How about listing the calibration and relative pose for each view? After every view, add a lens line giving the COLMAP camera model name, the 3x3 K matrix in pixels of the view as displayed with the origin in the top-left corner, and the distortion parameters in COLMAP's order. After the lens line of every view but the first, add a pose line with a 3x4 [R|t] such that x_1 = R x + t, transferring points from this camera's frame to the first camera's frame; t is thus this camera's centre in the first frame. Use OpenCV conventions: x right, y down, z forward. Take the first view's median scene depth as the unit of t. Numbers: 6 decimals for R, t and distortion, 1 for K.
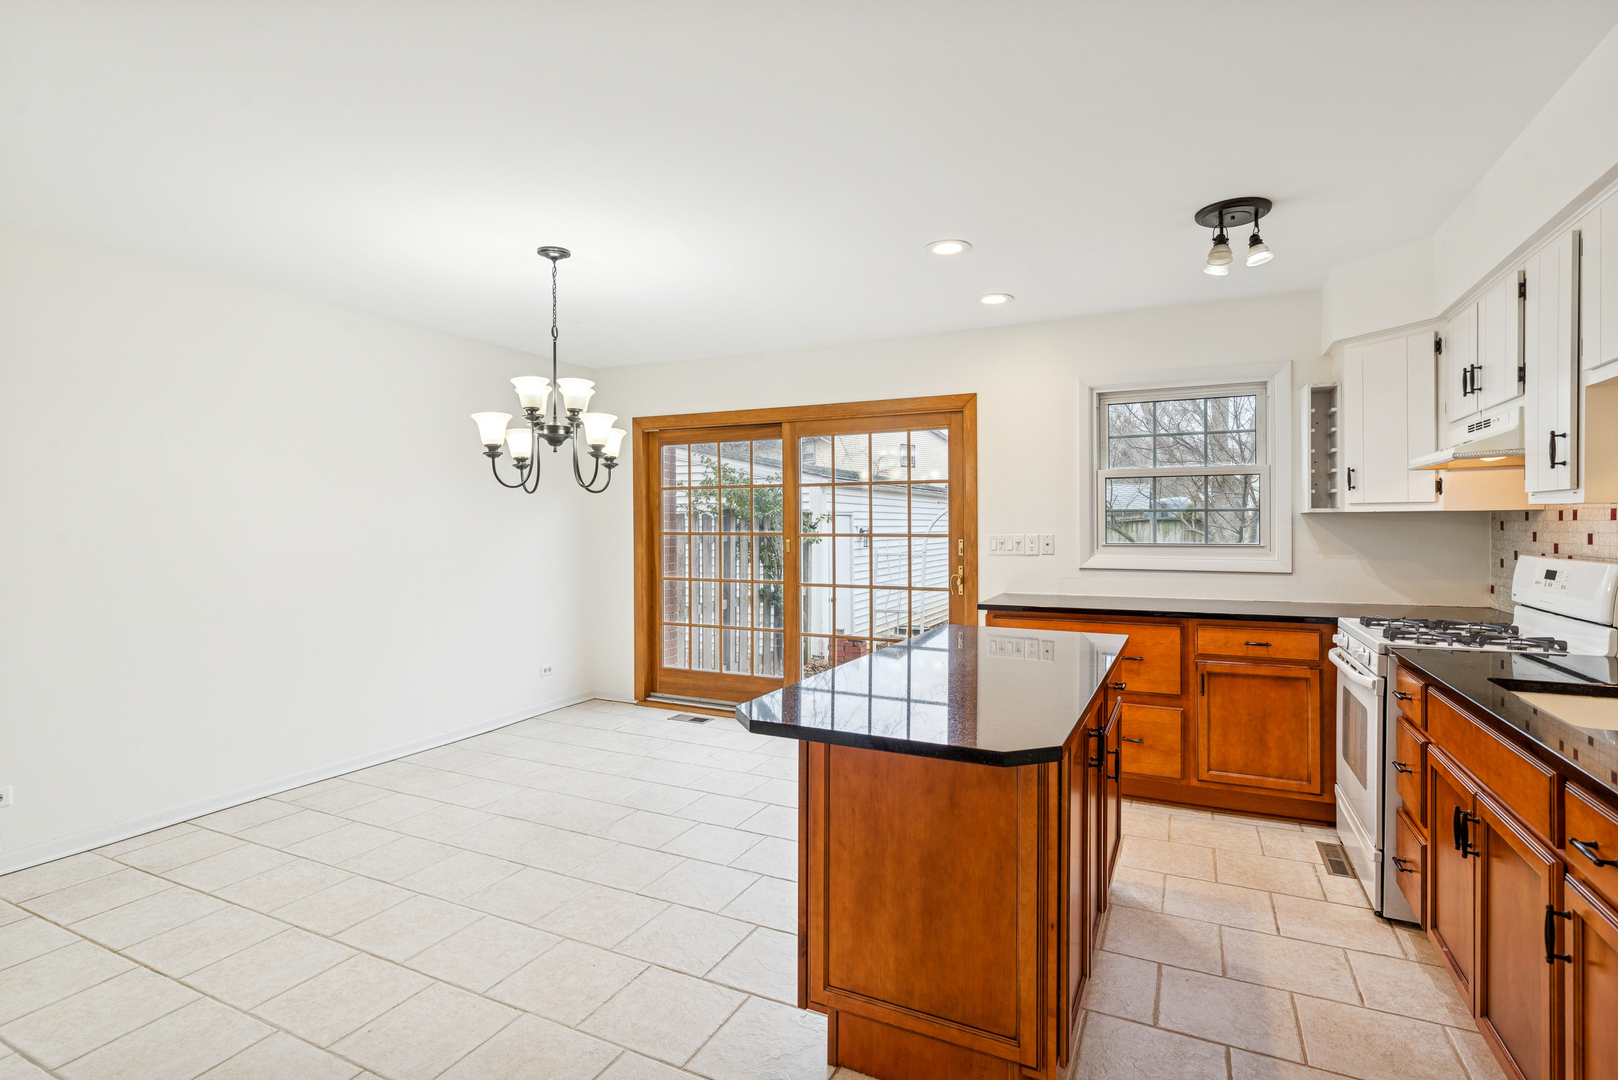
lens RADIAL K [[782.1, 0, 832.4], [0, 782.1, 517.2], [0, 0, 1]] dist [-0.002511, 0.000102]
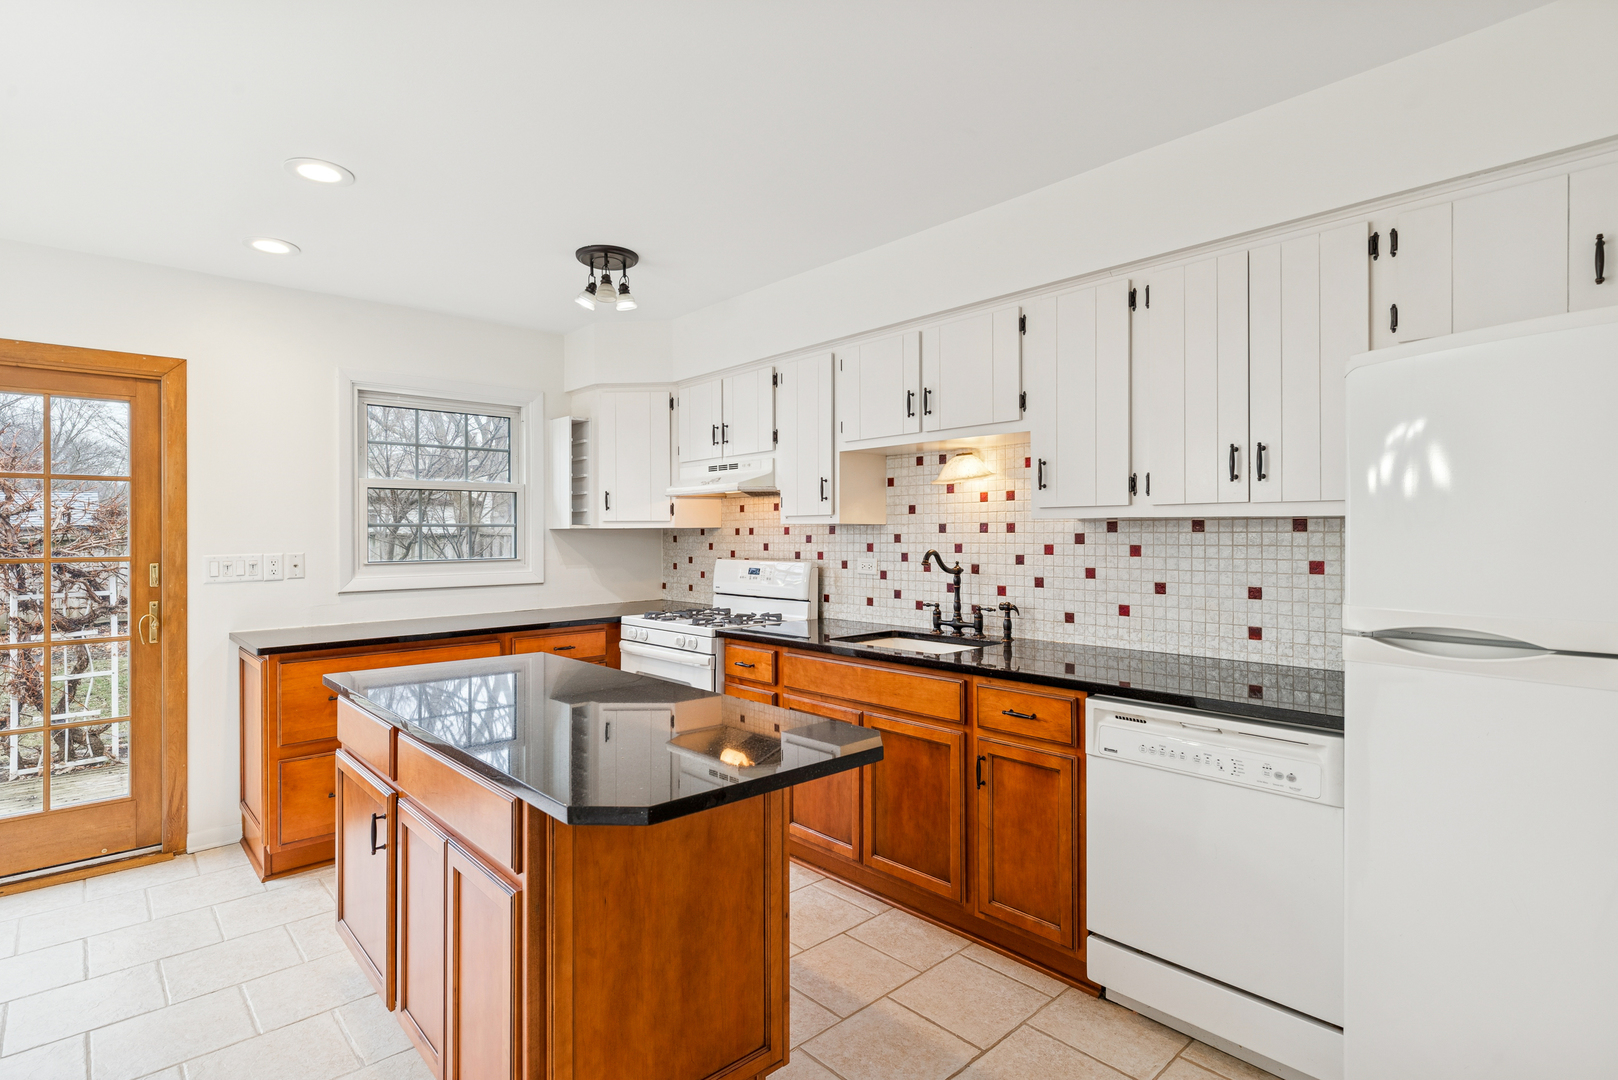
lens RADIAL K [[782.1, 0, 767.5], [0, 782.1, 532.0], [0, 0, 1]] dist [-0.002511, 0.000102]
pose [[0.402159, 0.004406, 0.915559, -0.373974], [-0.000990, 0.999990, -0.004378, 0.004409], [-0.915569, 0.000854, 0.402159, 0.318209]]
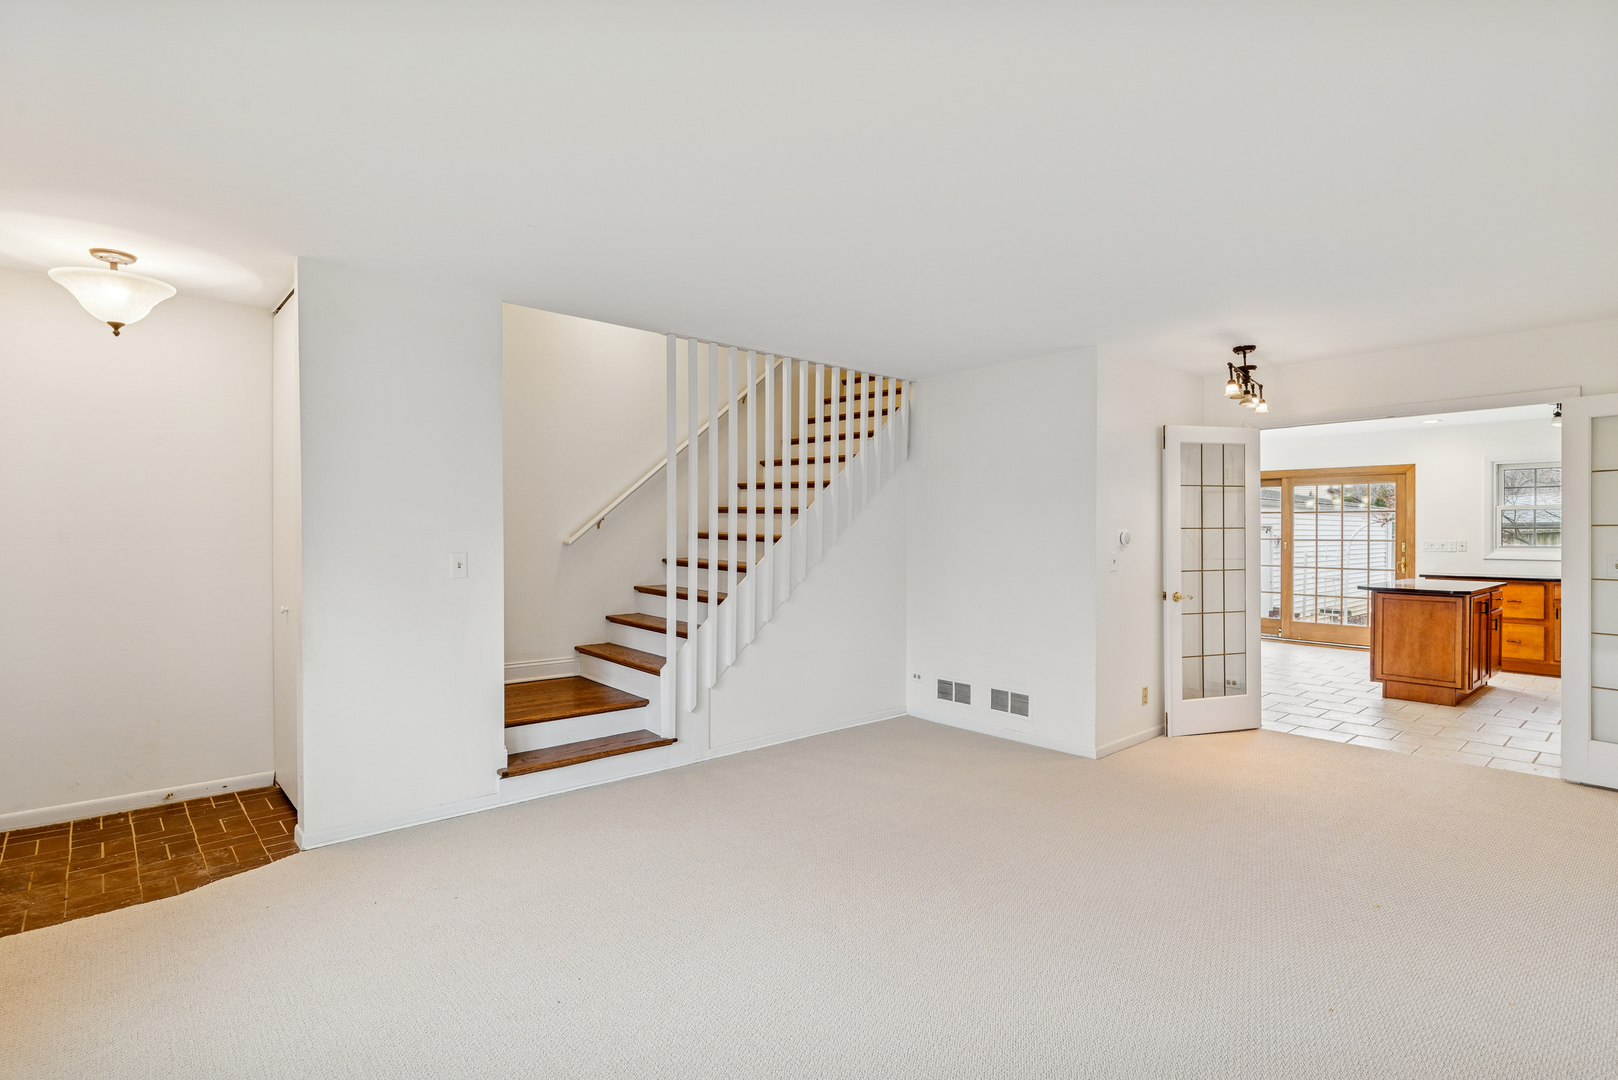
lens RADIAL K [[782.1, 0, 814.5], [0, 782.1, 526.4], [0, 0, 1]] dist [-0.002511, 0.000102]
pose [[0.914376, 0.004327, -0.404843, -0.531003], [-0.002338, 0.999983, 0.005405, -0.024965], [0.404860, -0.003996, 0.914370, -1.835168]]
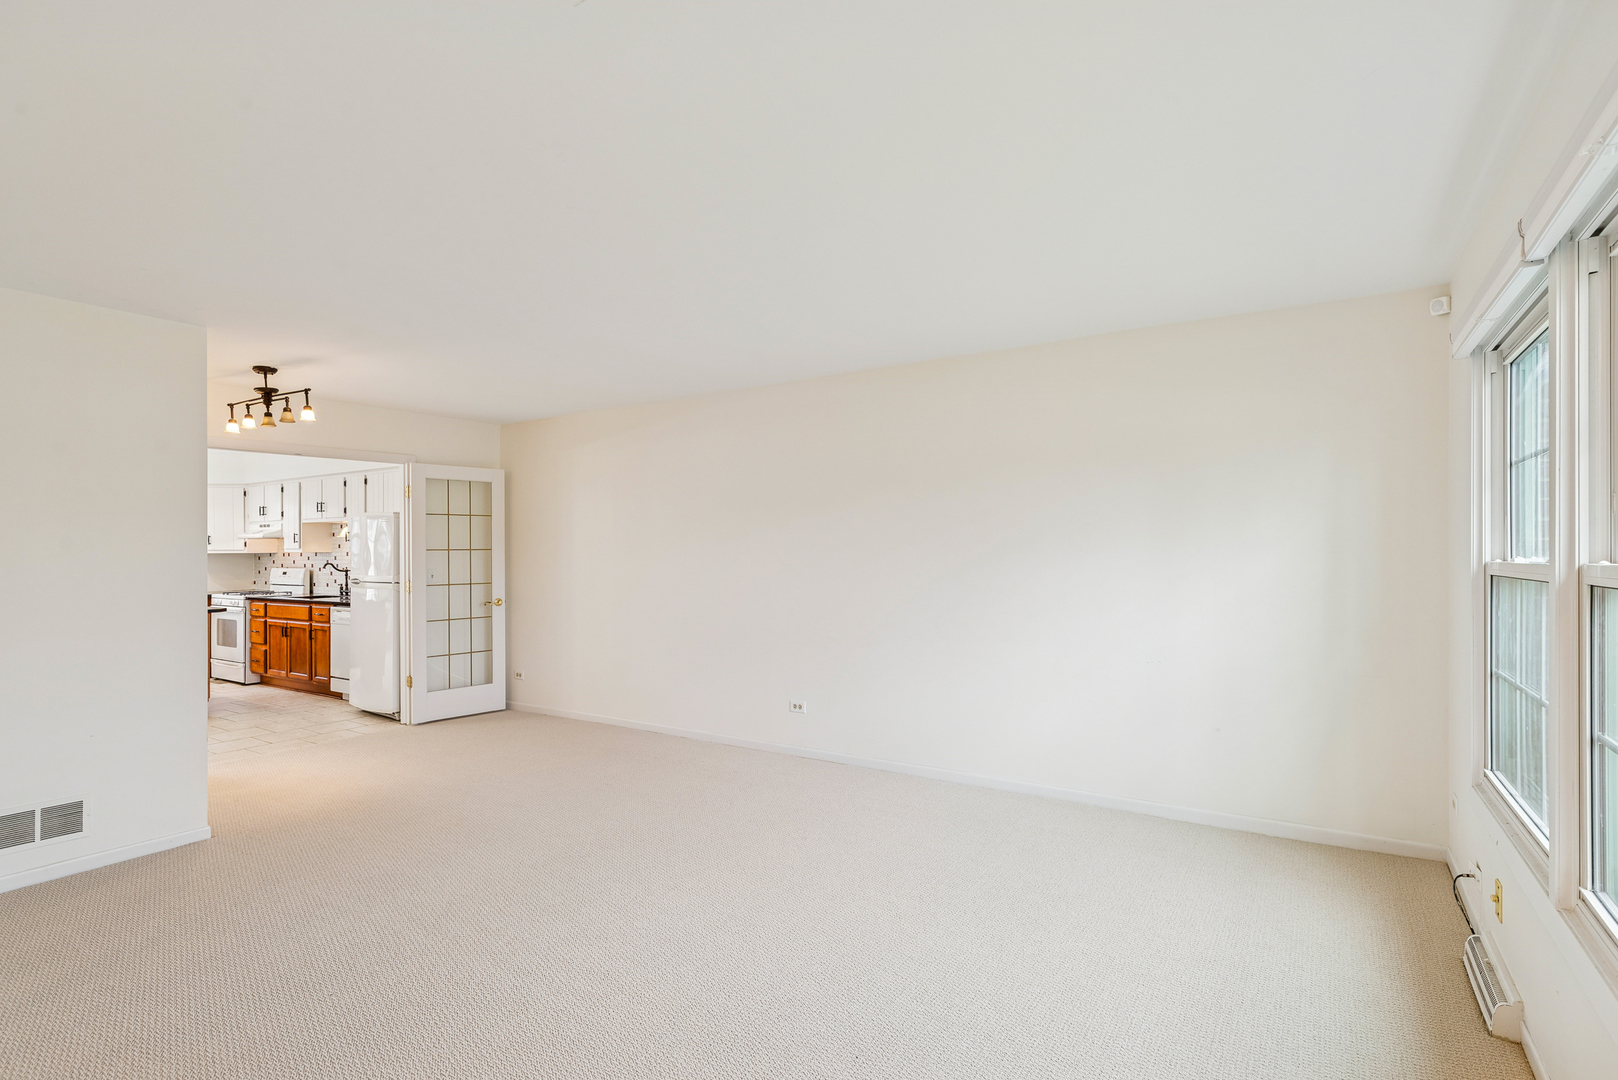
lens RADIAL K [[782.1, 0, 805.7], [0, 782.1, 552.4], [0, 0, 1]] dist [-0.002511, 0.000102]
pose [[0.130453, -0.006573, 0.991433, -1.717525], [0.005298, 0.999968, 0.005932, -0.017317], [-0.991440, 0.004479, 0.130484, -1.337623]]
